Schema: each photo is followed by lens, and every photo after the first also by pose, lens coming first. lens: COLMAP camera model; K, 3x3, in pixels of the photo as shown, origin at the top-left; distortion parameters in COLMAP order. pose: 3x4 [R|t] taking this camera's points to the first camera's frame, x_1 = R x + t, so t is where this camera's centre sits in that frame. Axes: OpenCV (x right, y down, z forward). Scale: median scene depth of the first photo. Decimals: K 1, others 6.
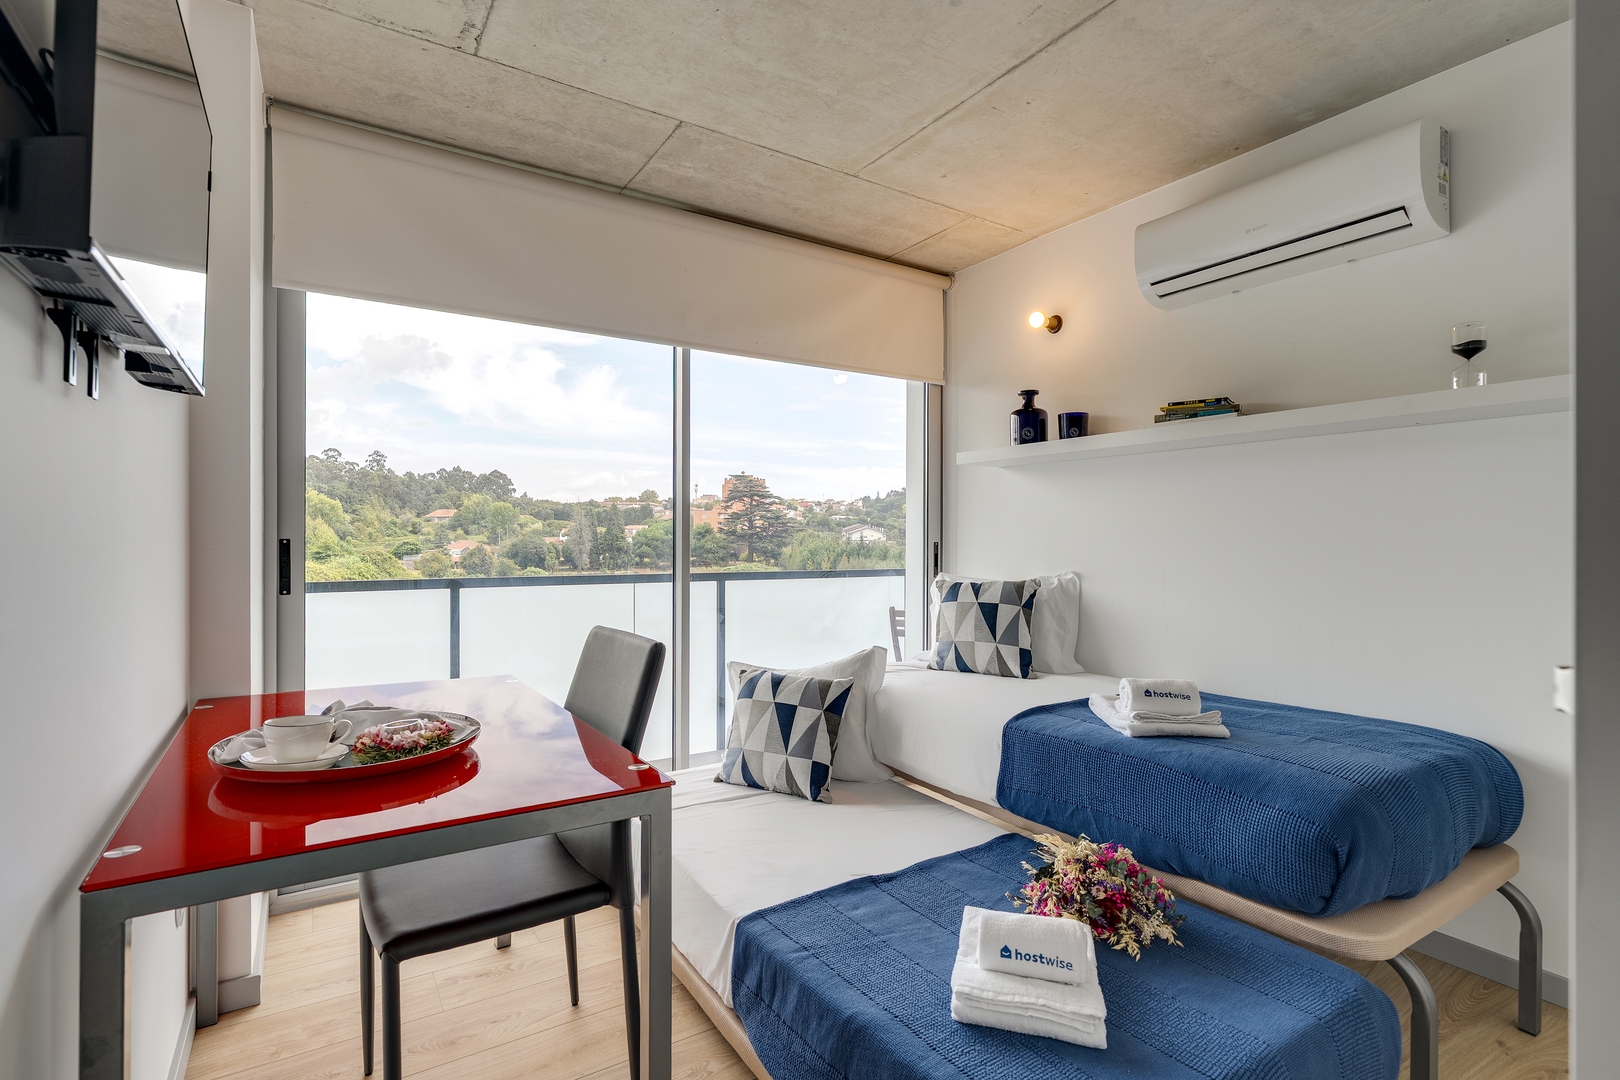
lens RADIAL K [[739.1, 0, 800.0], [0, 739.1, 532.3], [0, 0, 1]] dist [-0.010008, 0.001350]
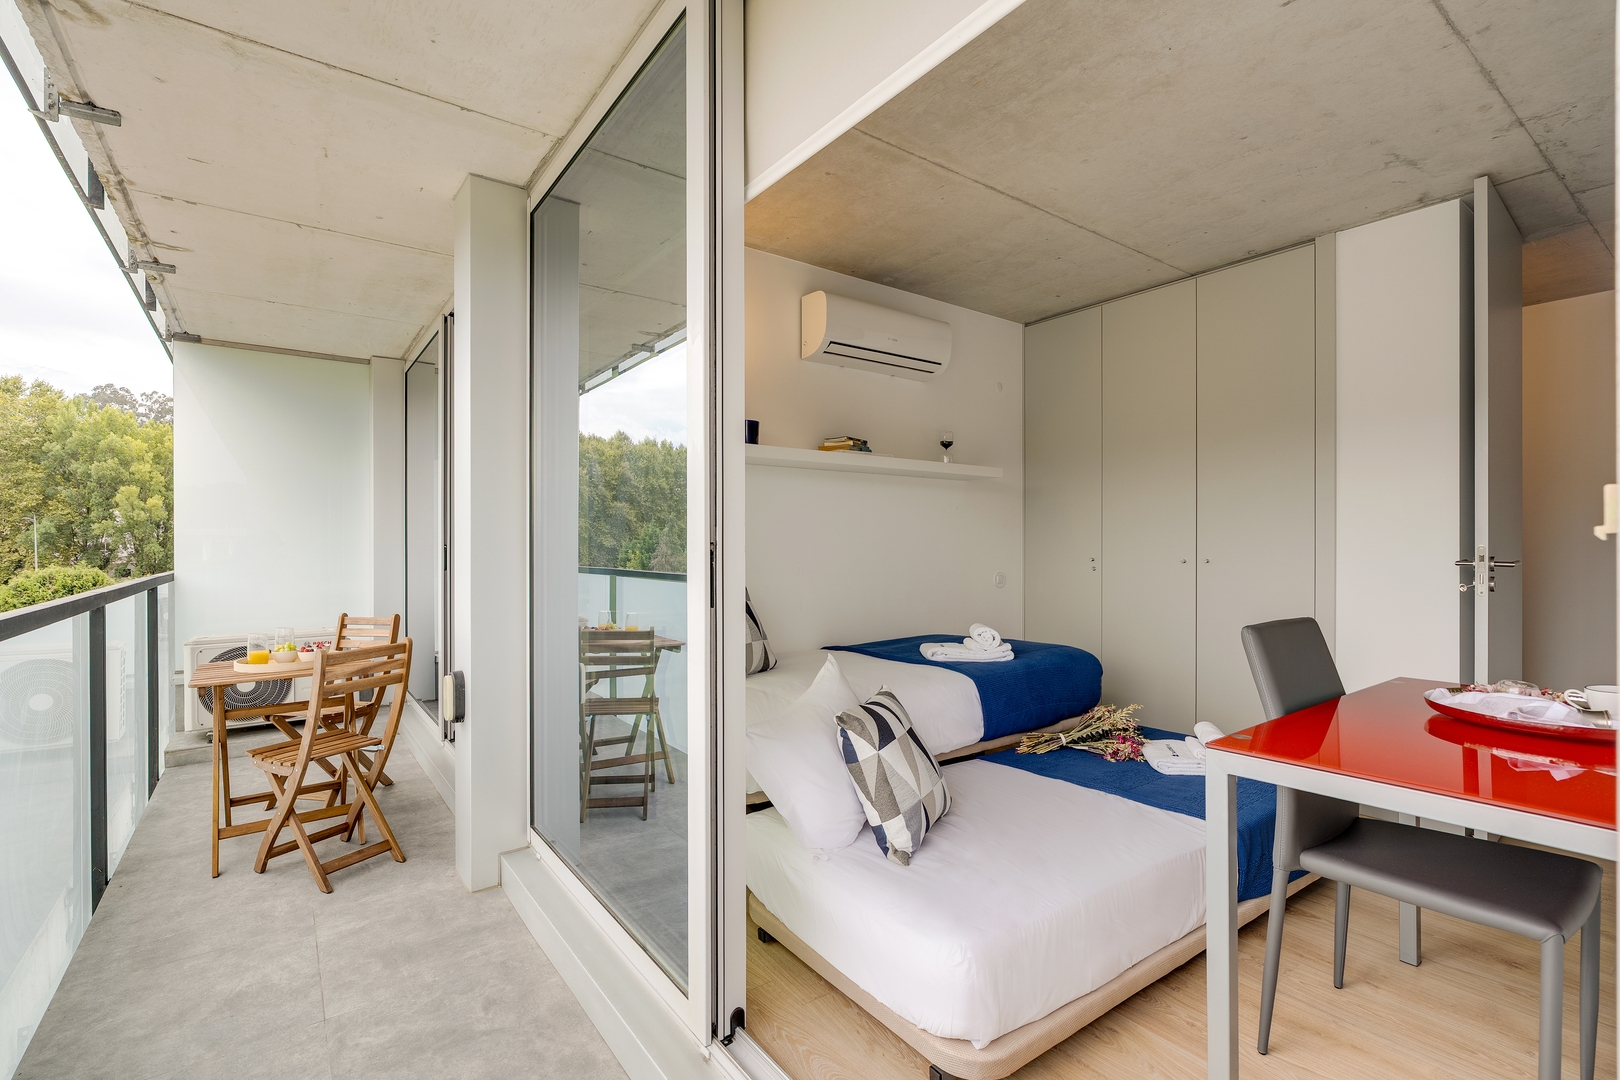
lens RADIAL K [[739.1, 0, 799.7], [0, 739.1, 546.5], [0, 0, 1]] dist [-0.010008, 0.001350]
pose [[-0.052600, -0.003268, 0.998610, -0.737651], [-0.006308, 0.999976, 0.002940, 0.020640], [-0.998596, -0.006144, -0.052619, 0.997059]]
